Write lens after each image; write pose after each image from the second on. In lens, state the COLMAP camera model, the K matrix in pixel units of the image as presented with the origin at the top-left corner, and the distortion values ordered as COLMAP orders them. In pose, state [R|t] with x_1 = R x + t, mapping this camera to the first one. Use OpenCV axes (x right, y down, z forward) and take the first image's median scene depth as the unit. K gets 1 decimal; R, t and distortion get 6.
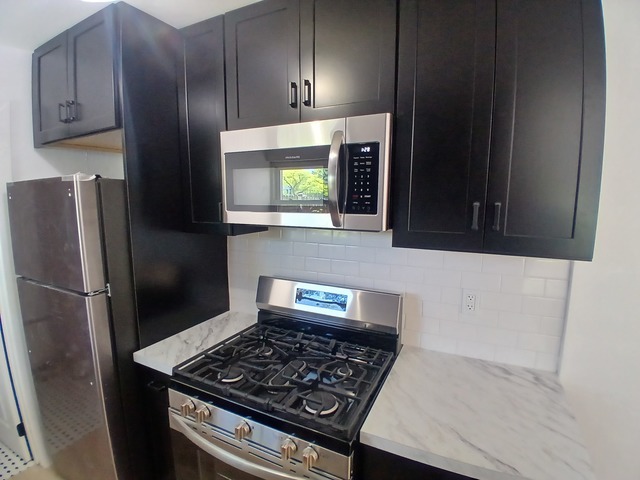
lens RADIAL K [[312.8, 0, 318.8], [0, 312.8, 241.5], [0, 0, 1]] dist [-0.003368, -0.033954]
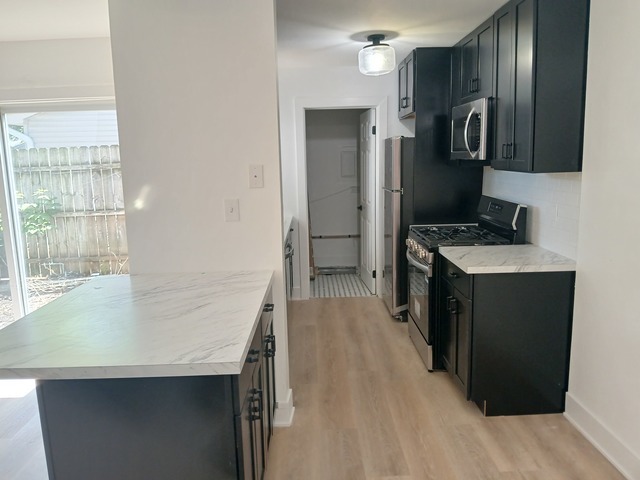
lens RADIAL K [[493.9, 0, 320.0], [0, 493.9, 240.0], [0, 0, 1]] dist [0.002022, 0.001188]
pose [[0.466546, 0.128366, -0.875132, 1.760304], [-0.080752, 0.991462, 0.102380, 0.154893], [0.880803, 0.022904, 0.472929, -0.926340]]
